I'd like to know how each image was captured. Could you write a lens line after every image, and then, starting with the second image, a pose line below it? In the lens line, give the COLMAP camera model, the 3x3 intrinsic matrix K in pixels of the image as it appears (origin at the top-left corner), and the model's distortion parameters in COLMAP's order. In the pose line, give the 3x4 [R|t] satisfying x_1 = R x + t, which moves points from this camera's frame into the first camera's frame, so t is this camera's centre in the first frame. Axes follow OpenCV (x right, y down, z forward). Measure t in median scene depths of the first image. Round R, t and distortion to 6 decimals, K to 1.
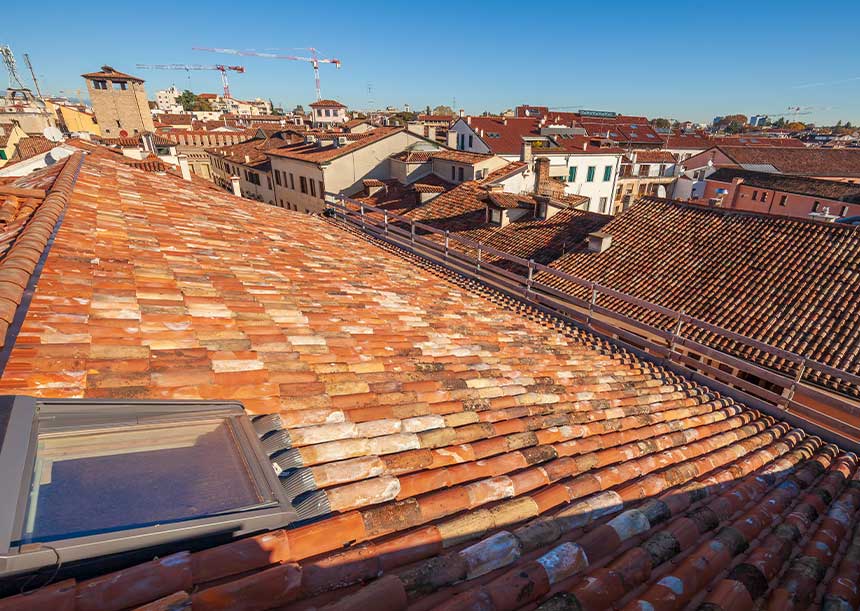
lens RADIAL K [[415.8, 0, 458.0], [0, 415.8, 315.2], [0, 0, 1]] dist [0.002177, 0.000693]
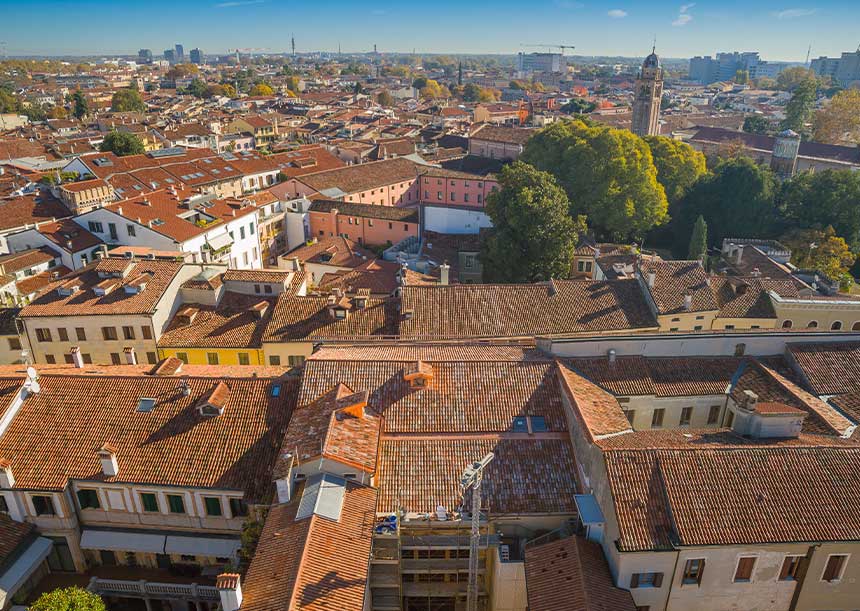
lens RADIAL K [[588.5, 0, 425.7], [0, 588.5, 312.8], [0, 0, 1]] dist [-0.059307, 0.006365]
pose [[0.592164, -0.335760, 0.732535, -0.627265], [0.344430, 0.927295, 0.146600, -0.193412], [-0.728498, 0.165496, 0.664757, -0.400386]]
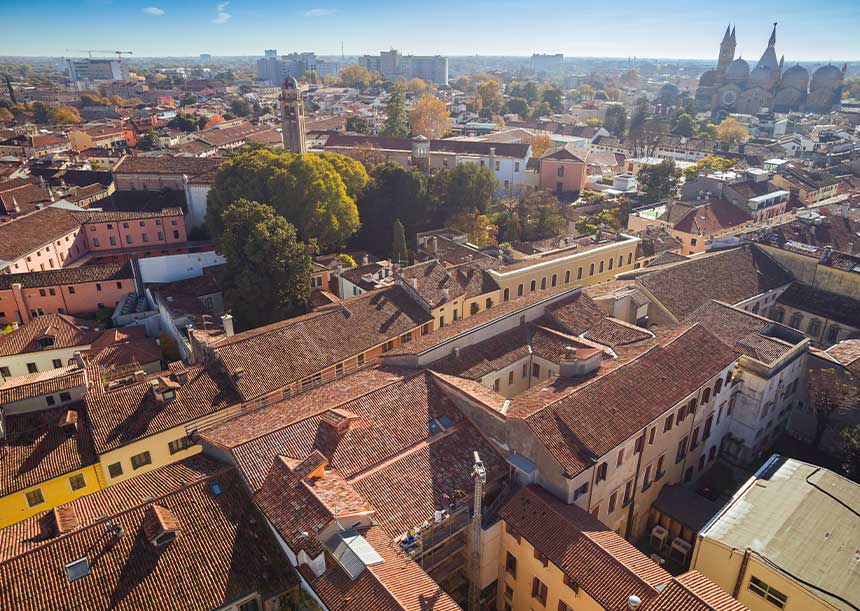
lens RADIAL K [[588.5, 0, 429.8], [0, 588.5, 302.4], [0, 0, 1]] dist [-0.059307, 0.006365]
pose [[-0.050910, -0.399314, 0.915400, -0.798011], [0.421325, 0.822442, 0.382196, -0.401468], [-0.905480, 0.405138, 0.126370, -0.181017]]
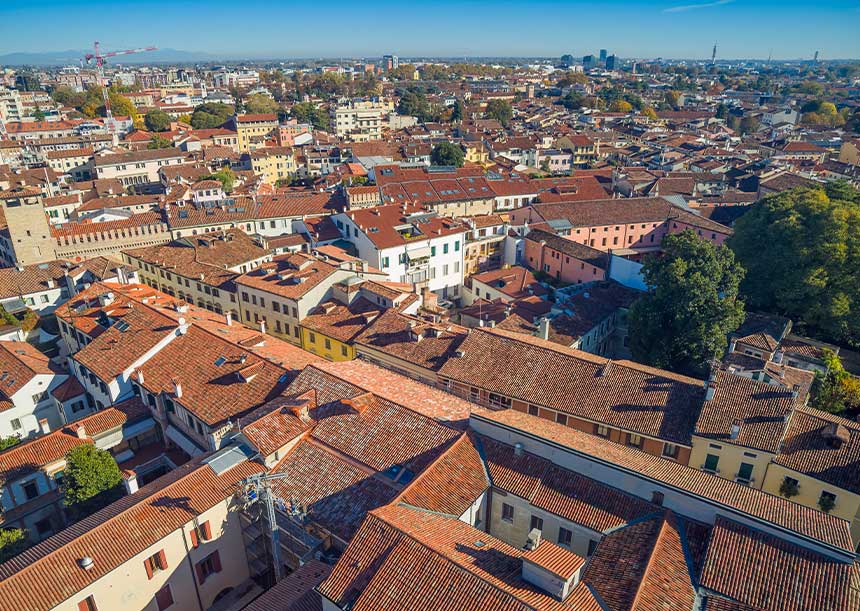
lens RADIAL K [[557.3, 0, 423.7], [0, 557.3, 304.9], [0, 0, 1]] dist [-0.045001, -0.004945]
pose [[0.960368, -0.127727, 0.247748, -0.229943], [0.133005, 0.991105, -0.004615, -0.152048], [-0.244955, 0.037384, 0.968813, -0.755198]]
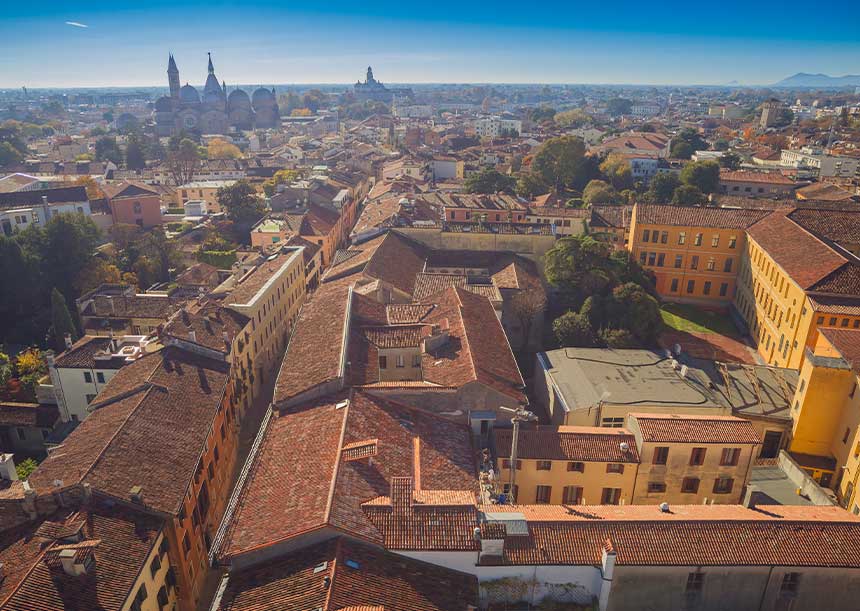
lens RADIAL K [[588.5, 0, 425.9], [0, 588.5, 304.6], [0, 0, 1]] dist [-0.059307, 0.006365]
pose [[-0.808906, -0.218587, 0.545794, -0.582086], [0.240160, 0.724493, 0.646090, -0.638415], [-0.536651, 0.653704, -0.533551, 0.328669]]
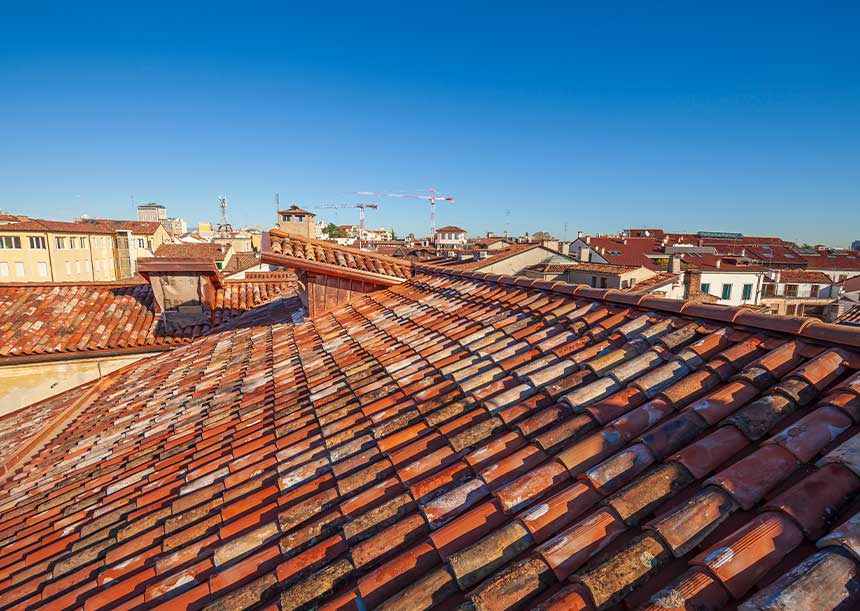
lens RADIAL K [[415.4, 0, 431.1], [0, 415.4, 312.2], [0, 0, 1]] dist [0.000669, -0.000282]
pose [[0.961601, 0.040425, -0.271459, -0.062294], [-0.113581, 0.959034, -0.259524, 0.021337], [0.249848, 0.280391, 0.926800, -0.017498]]
